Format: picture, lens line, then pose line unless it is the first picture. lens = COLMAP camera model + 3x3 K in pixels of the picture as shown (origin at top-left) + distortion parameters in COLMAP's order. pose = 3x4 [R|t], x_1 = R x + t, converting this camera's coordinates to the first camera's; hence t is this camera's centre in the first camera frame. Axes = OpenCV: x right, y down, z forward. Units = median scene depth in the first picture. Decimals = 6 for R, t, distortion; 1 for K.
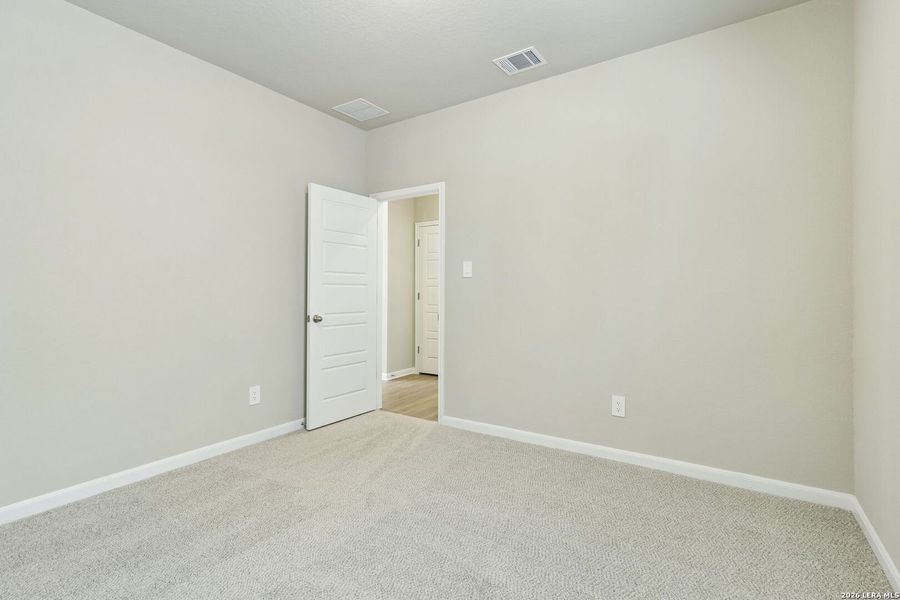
lens RADIAL K [[423.5, 0, 449.9], [0, 423.5, 302.3], [0, 0, 1]] dist [0.001202, -0.000060]
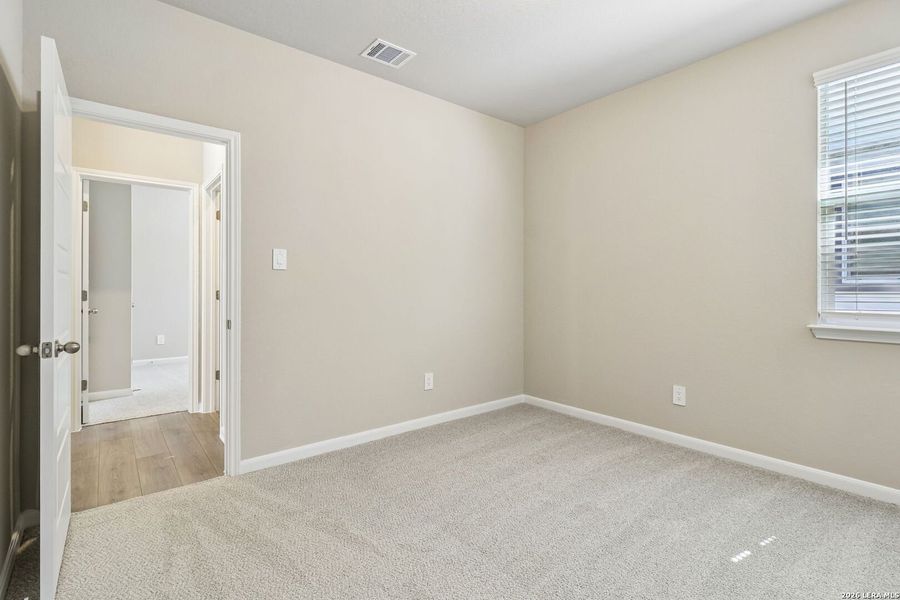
lens RADIAL K [[423.5, 0, 449.9], [0, 423.5, 302.3], [0, 0, 1]] dist [0.001202, -0.000060]
pose [[0.298191, -0.036668, 0.953802, -0.645887], [0.013939, 0.999323, 0.034060, -0.021739], [-0.954405, 0.003139, 0.298500, 0.491714]]
